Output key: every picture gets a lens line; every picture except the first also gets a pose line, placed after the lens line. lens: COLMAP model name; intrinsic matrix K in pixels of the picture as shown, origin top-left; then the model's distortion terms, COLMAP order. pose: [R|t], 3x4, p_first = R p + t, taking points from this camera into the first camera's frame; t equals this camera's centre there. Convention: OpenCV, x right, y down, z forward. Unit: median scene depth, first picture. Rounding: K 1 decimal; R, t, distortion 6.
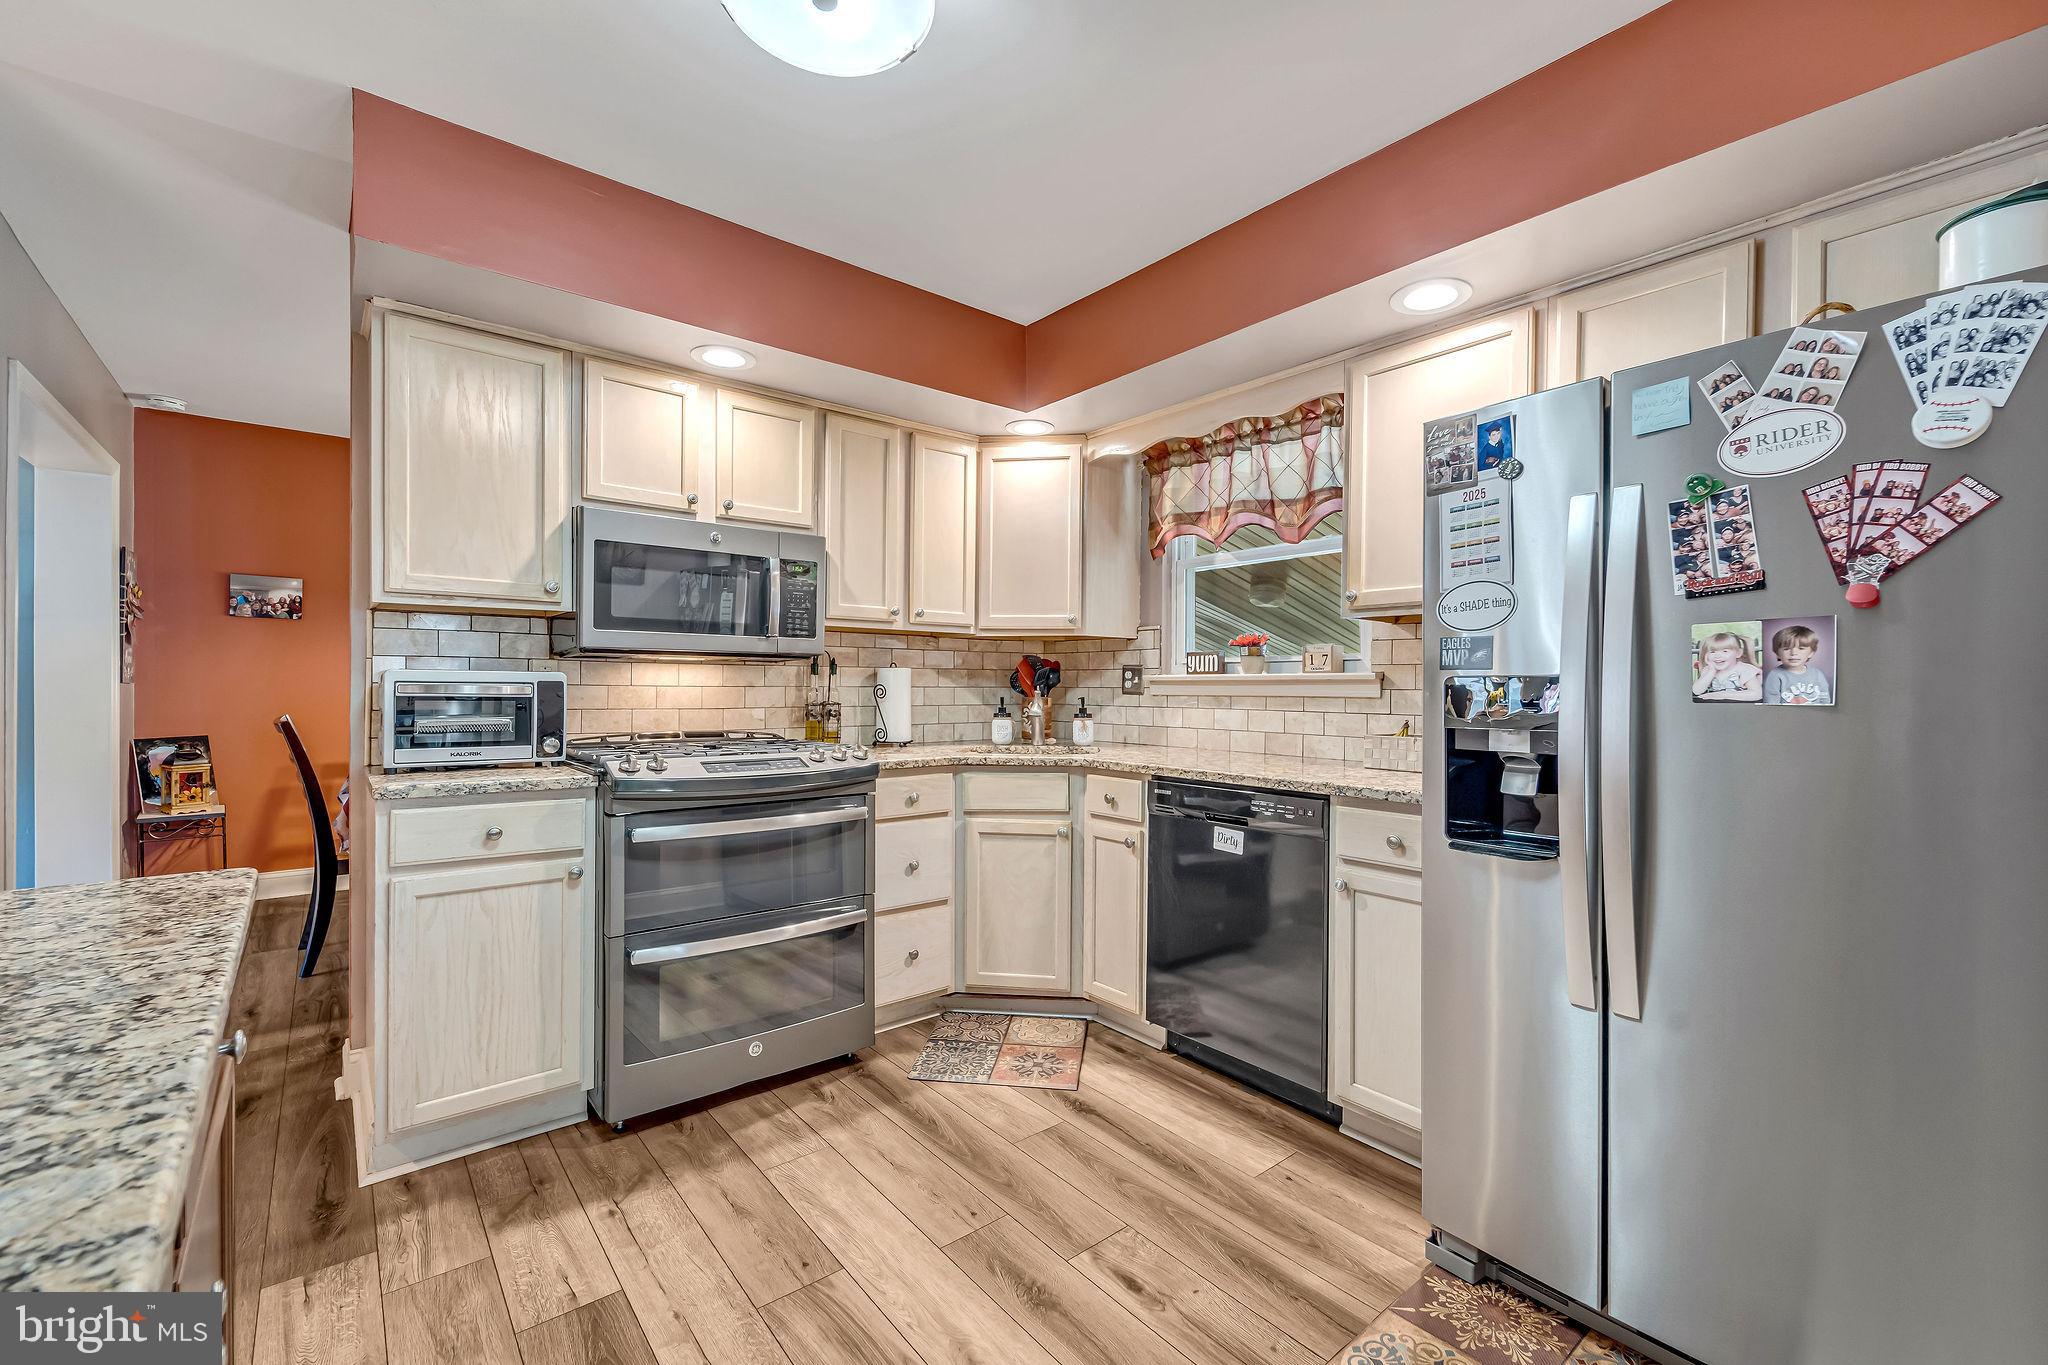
lens RADIAL K [[842.3, 0, 1034.2], [0, 842.3, 683.1], [0, 0, 1]] dist [0.001814, -0.000540]
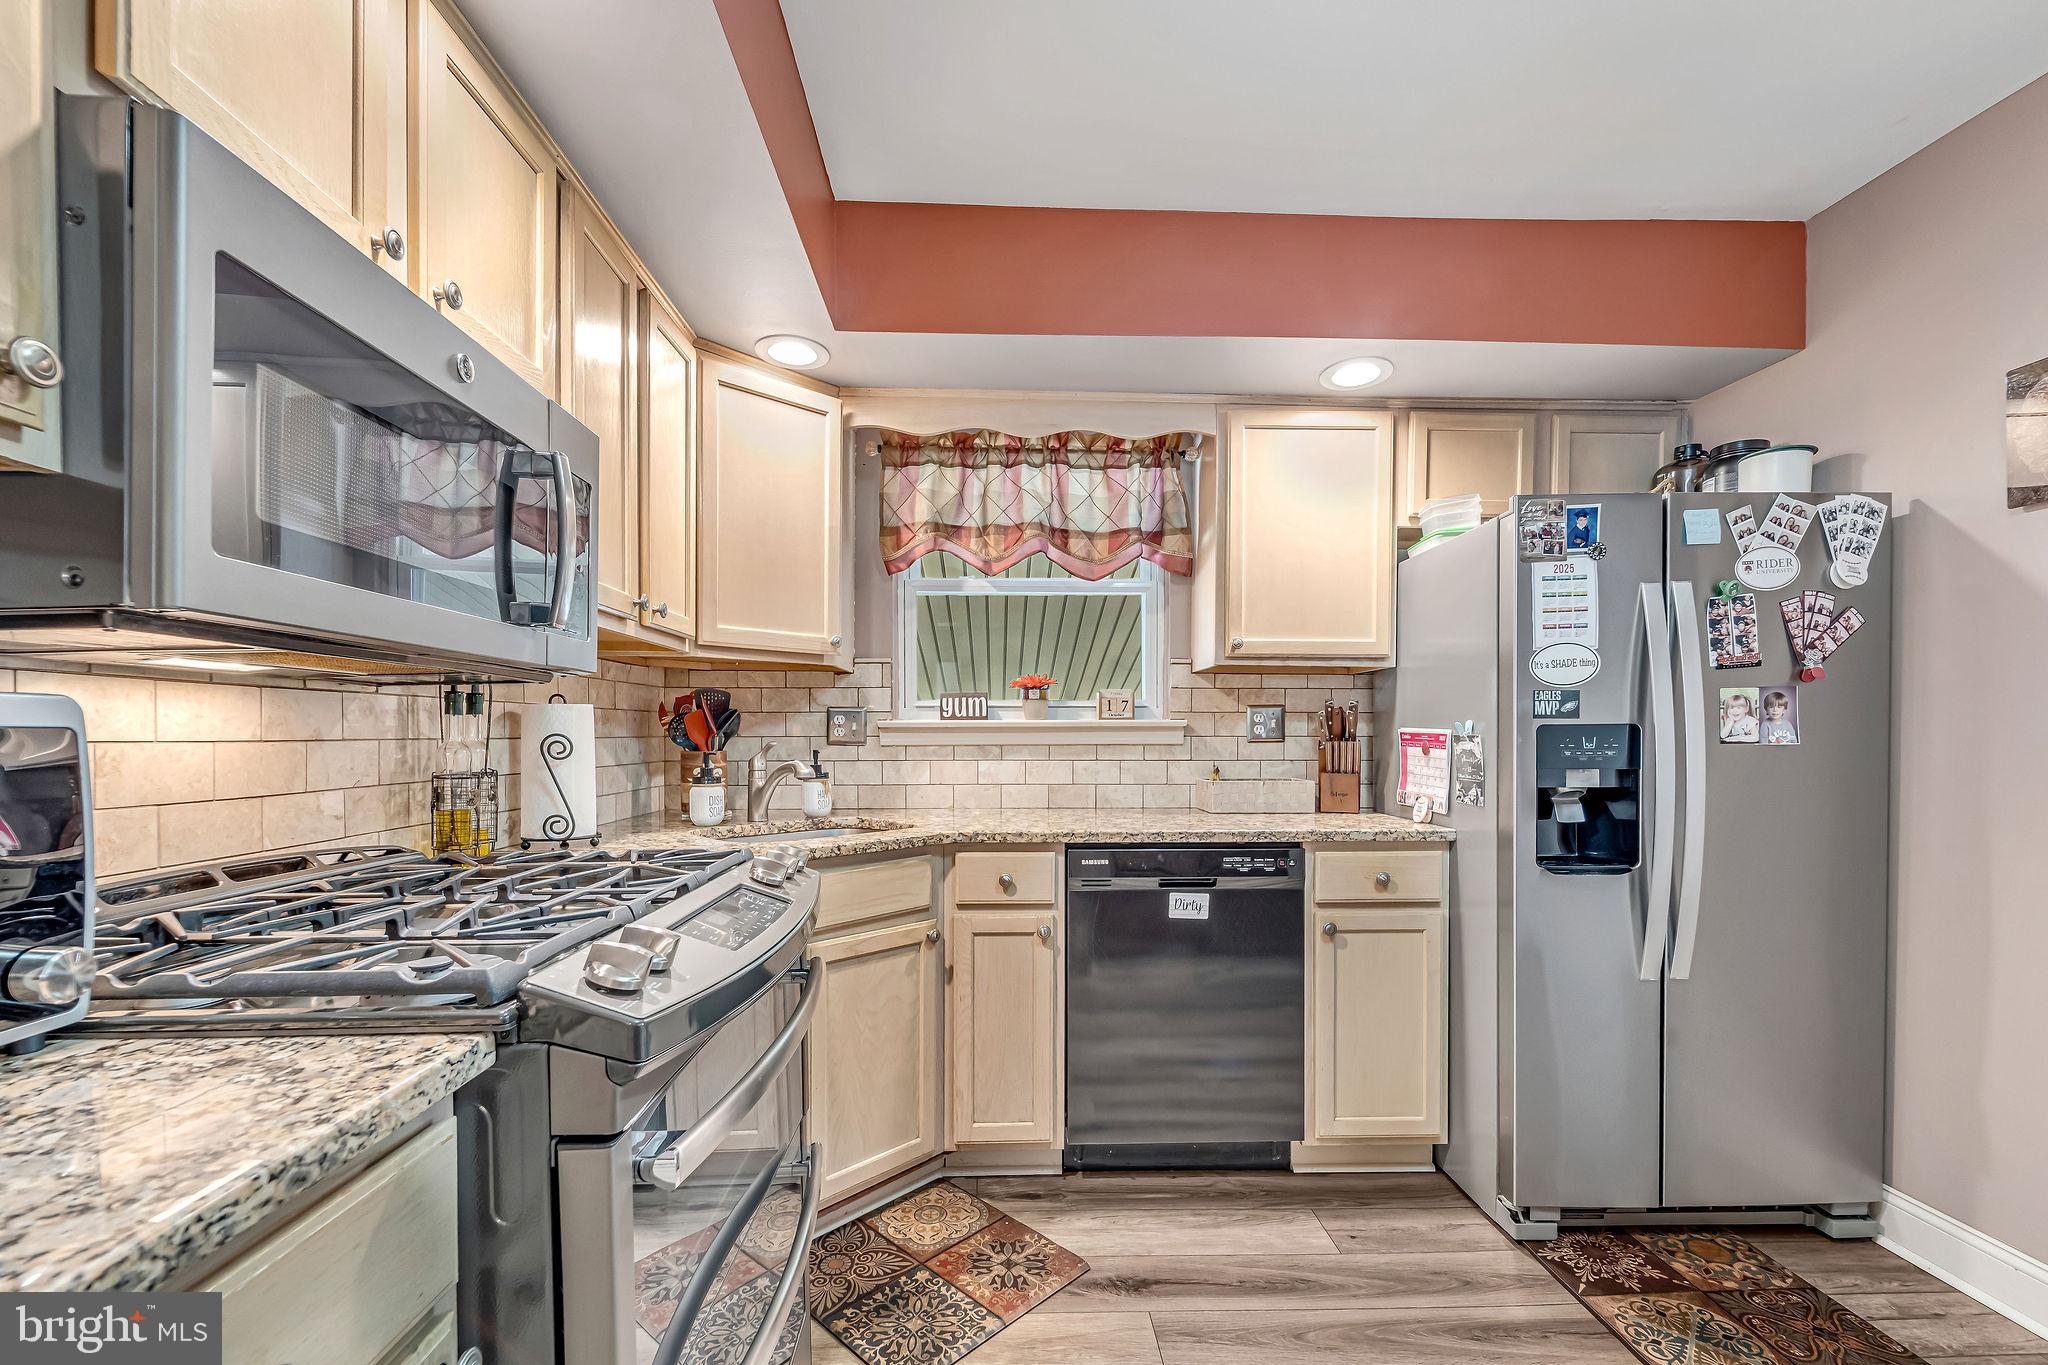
lens RADIAL K [[842.3, 0, 1016.8], [0, 842.3, 744.6], [0, 0, 1]] dist [0.001814, -0.000540]
pose [[0.614778, -0.015931, 0.788540, -0.765866], [0.001540, 0.999818, 0.018998, -0.002900], [-0.788699, -0.010465, 0.614691, 0.779275]]
